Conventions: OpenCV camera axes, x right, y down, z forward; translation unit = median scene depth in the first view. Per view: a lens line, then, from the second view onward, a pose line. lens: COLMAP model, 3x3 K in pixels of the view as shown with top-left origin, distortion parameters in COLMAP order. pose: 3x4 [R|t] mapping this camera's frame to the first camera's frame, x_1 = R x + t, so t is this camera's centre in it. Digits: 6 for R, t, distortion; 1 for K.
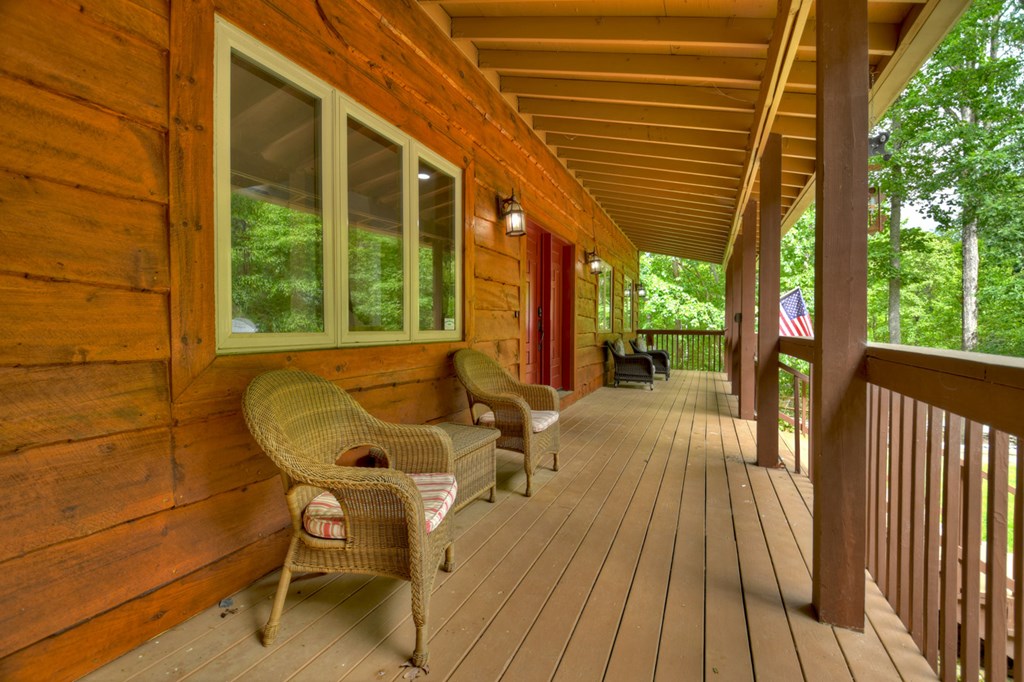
lens RADIAL K [[474.1, 0, 512.0], [0, 474.1, 341.0], [0, 0, 1]] dist [0.003000, -0.000368]
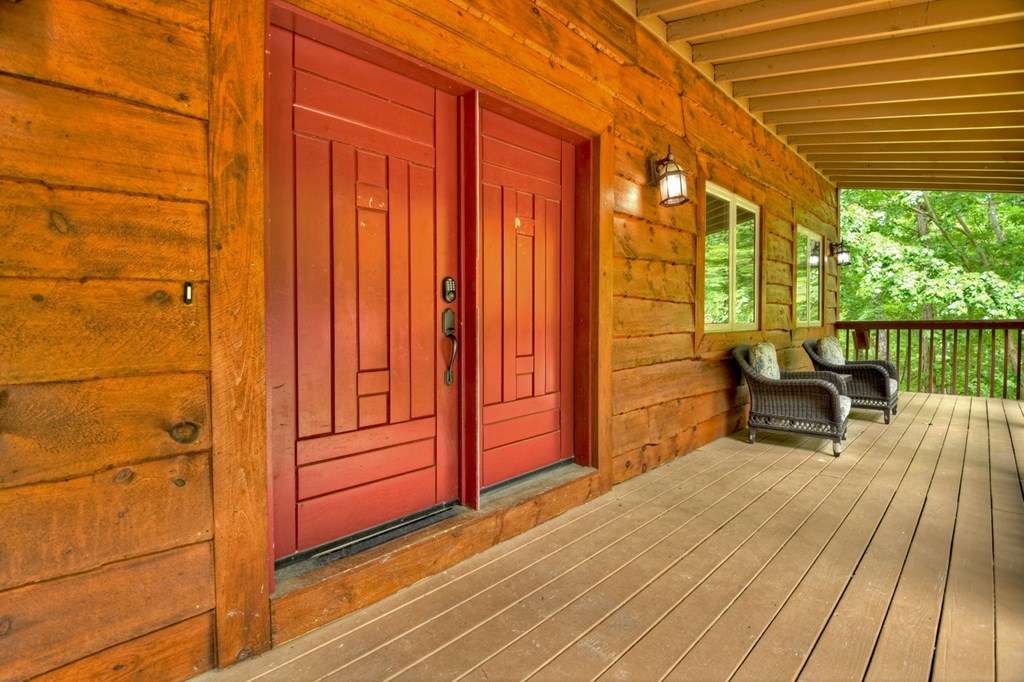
lens RADIAL K [[487.7, 0, 514.2], [0, 487.7, 335.8], [0, 0, 1]] dist [0.000309, -0.000130]
pose [[0.930497, -0.004258, -0.366276, 0.103640], [0.004621, 0.999989, 0.000115, -0.007864], [0.366272, -0.001800, 0.930506, 0.259941]]
